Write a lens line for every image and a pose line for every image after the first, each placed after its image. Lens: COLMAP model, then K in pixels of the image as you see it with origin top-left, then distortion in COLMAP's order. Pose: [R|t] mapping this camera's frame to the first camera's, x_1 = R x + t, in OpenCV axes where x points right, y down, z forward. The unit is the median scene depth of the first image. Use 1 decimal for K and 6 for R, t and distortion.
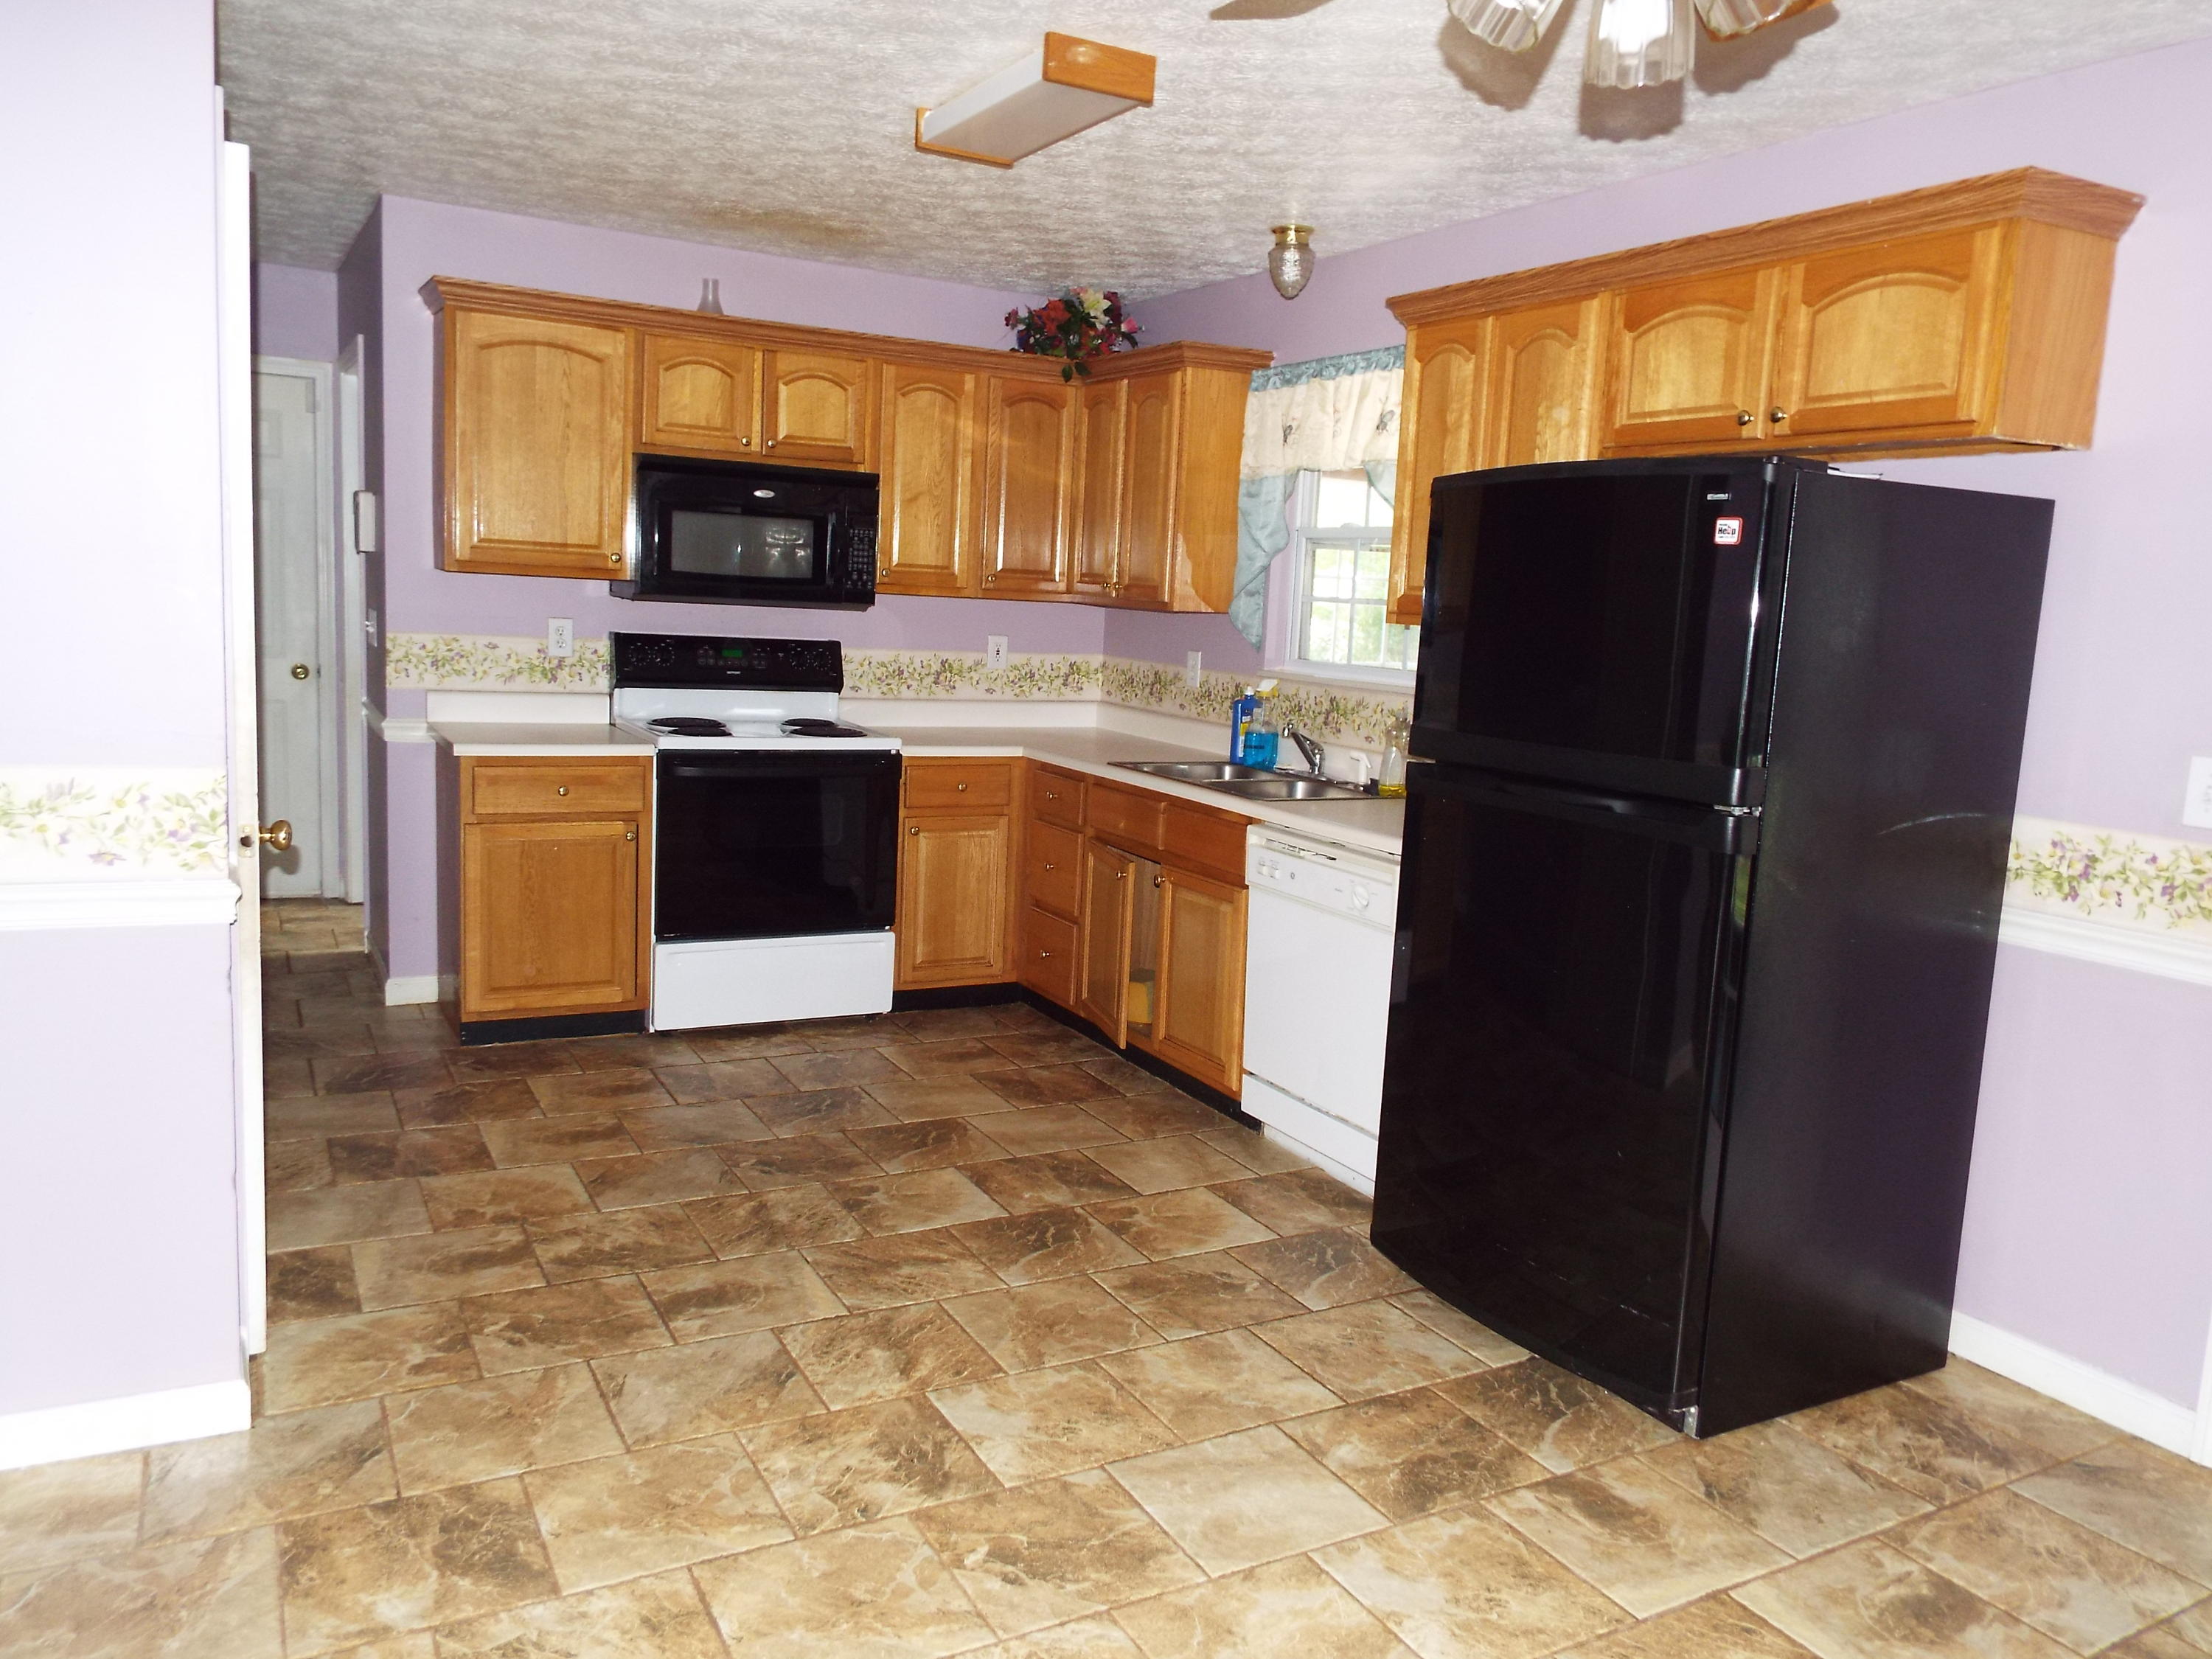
lens RADIAL K [[1661.5, 0, 1121.8], [0, 1661.5, 824.8], [0, 0, 1]] dist [0.001150, 0.016099]
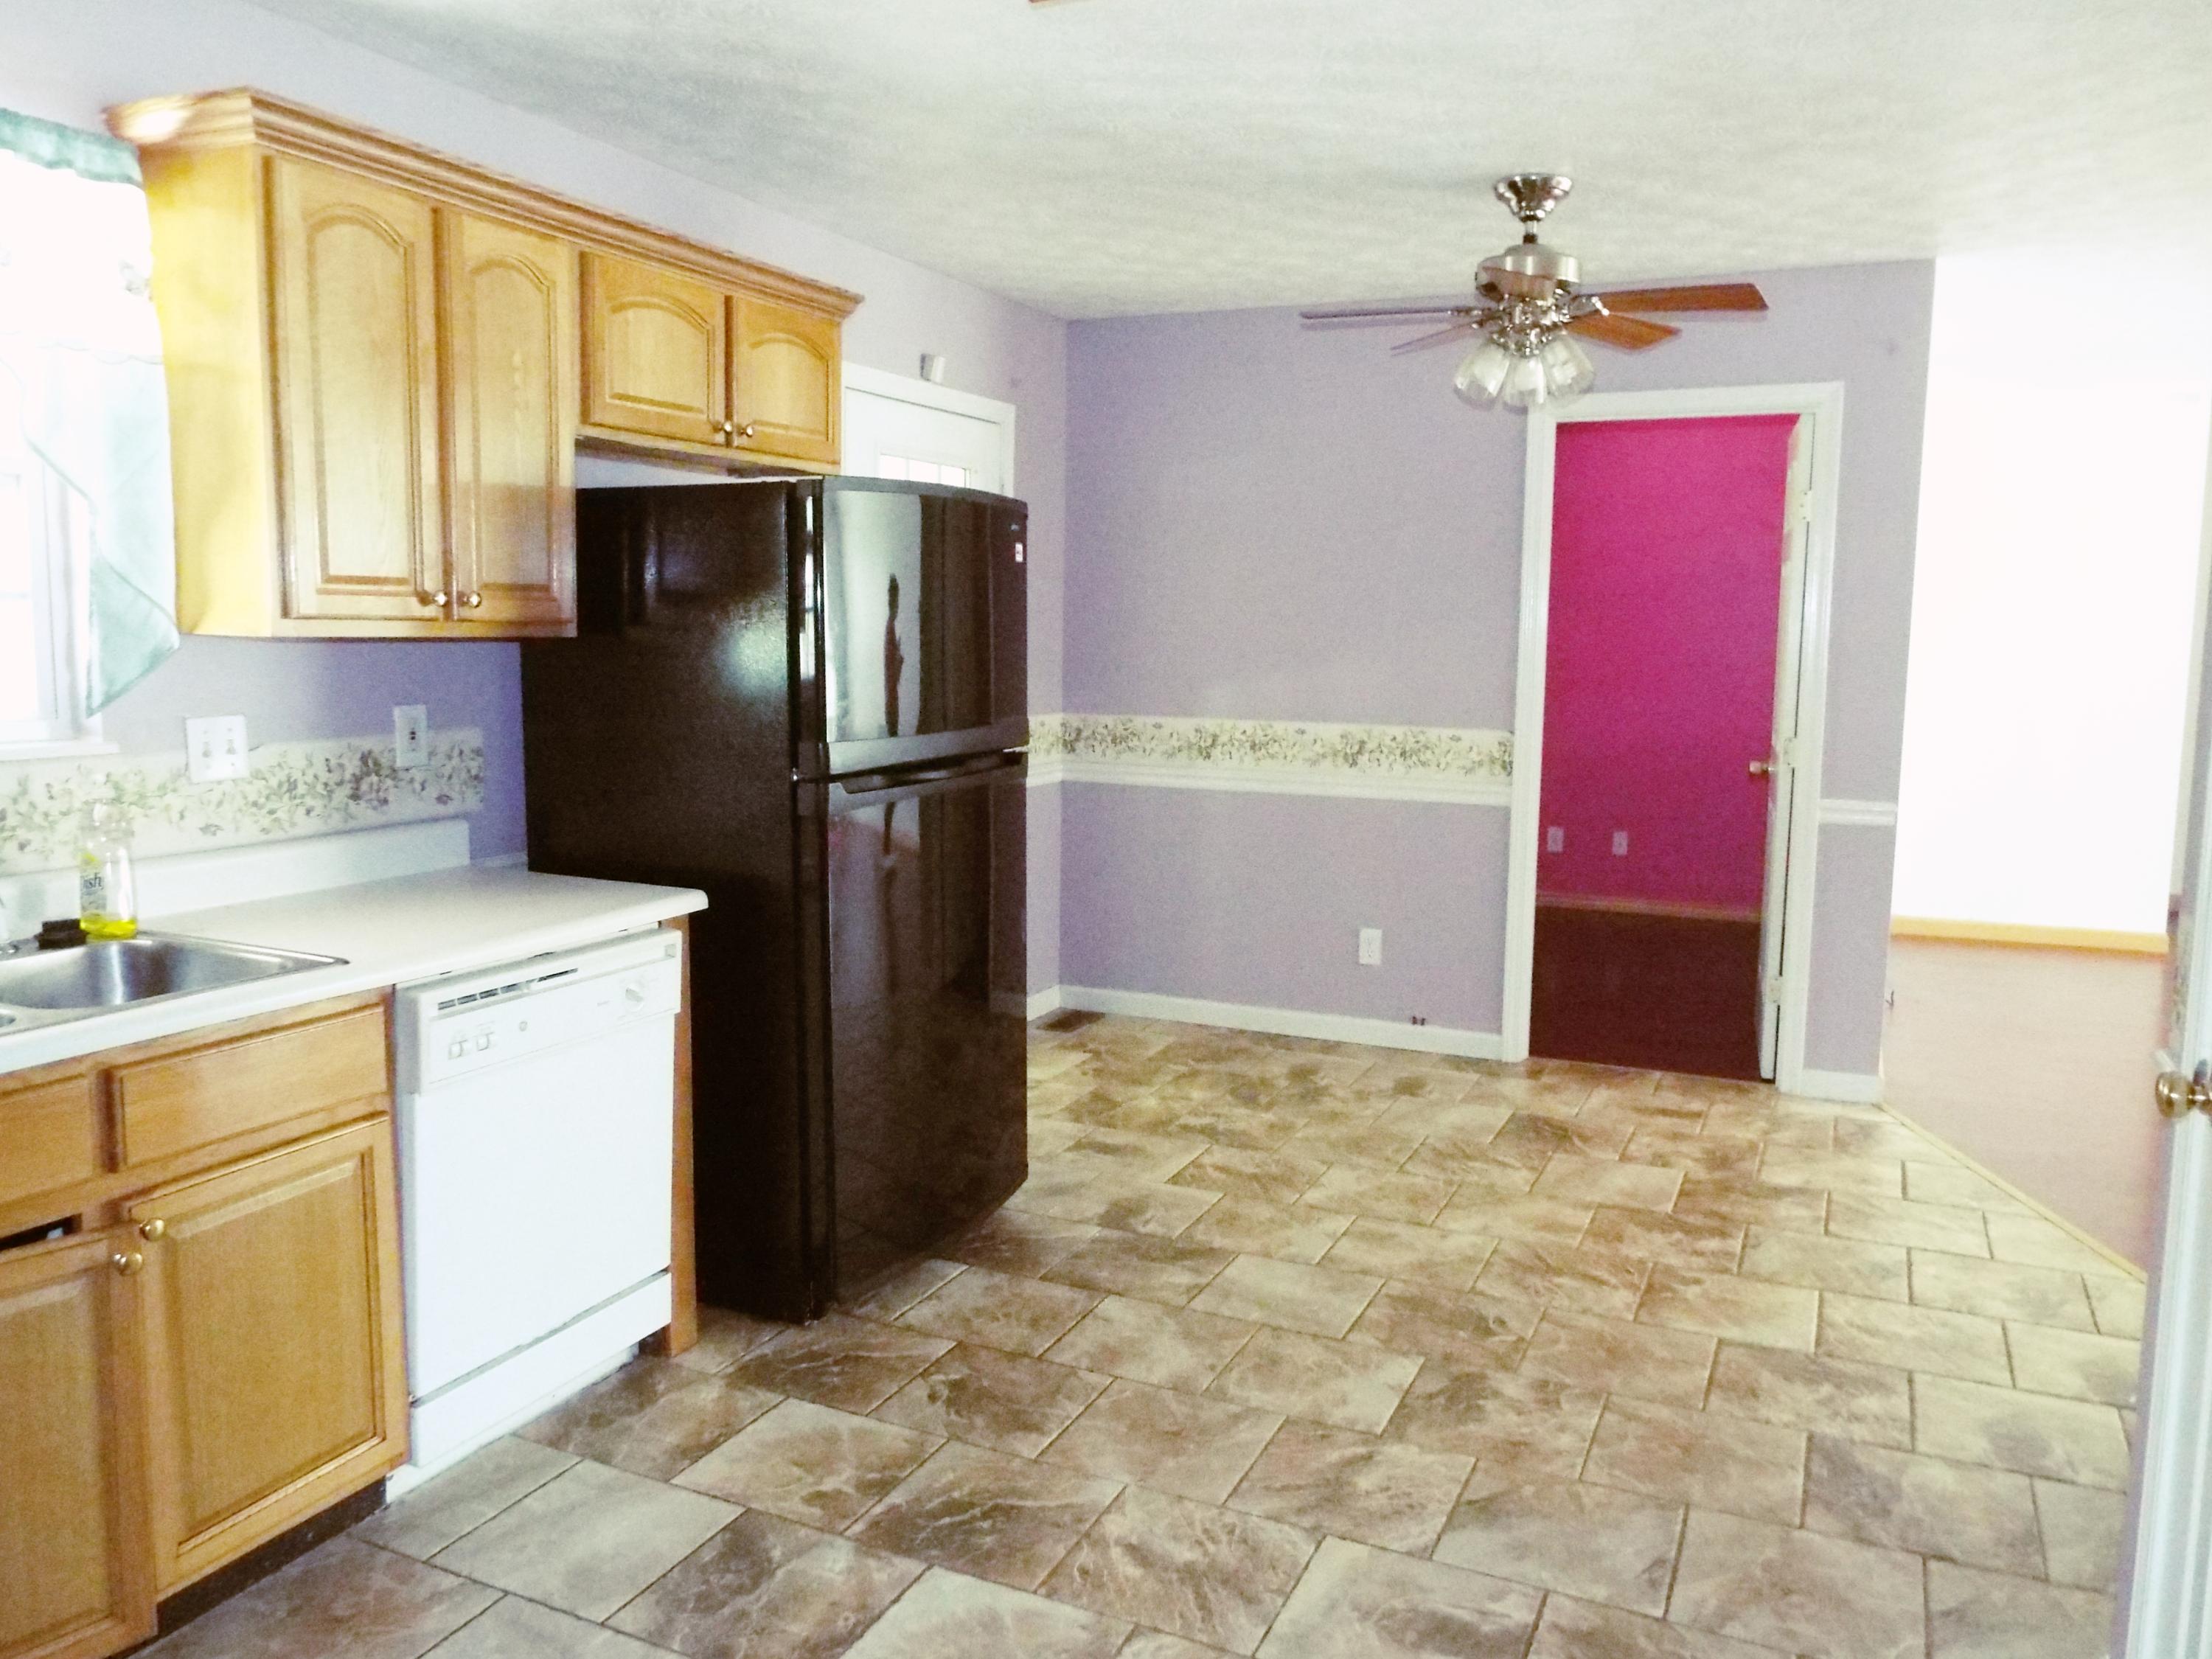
lens RADIAL K [[1661.5, 0, 1119.3], [0, 1661.5, 826.9], [0, 0, 1]] dist [0.001150, 0.016099]
pose [[-0.604339, -0.145681, 0.783295, -0.736380], [0.072308, 0.969055, 0.236017, -0.246496], [-0.793439, 0.199273, -0.575104, 1.602286]]
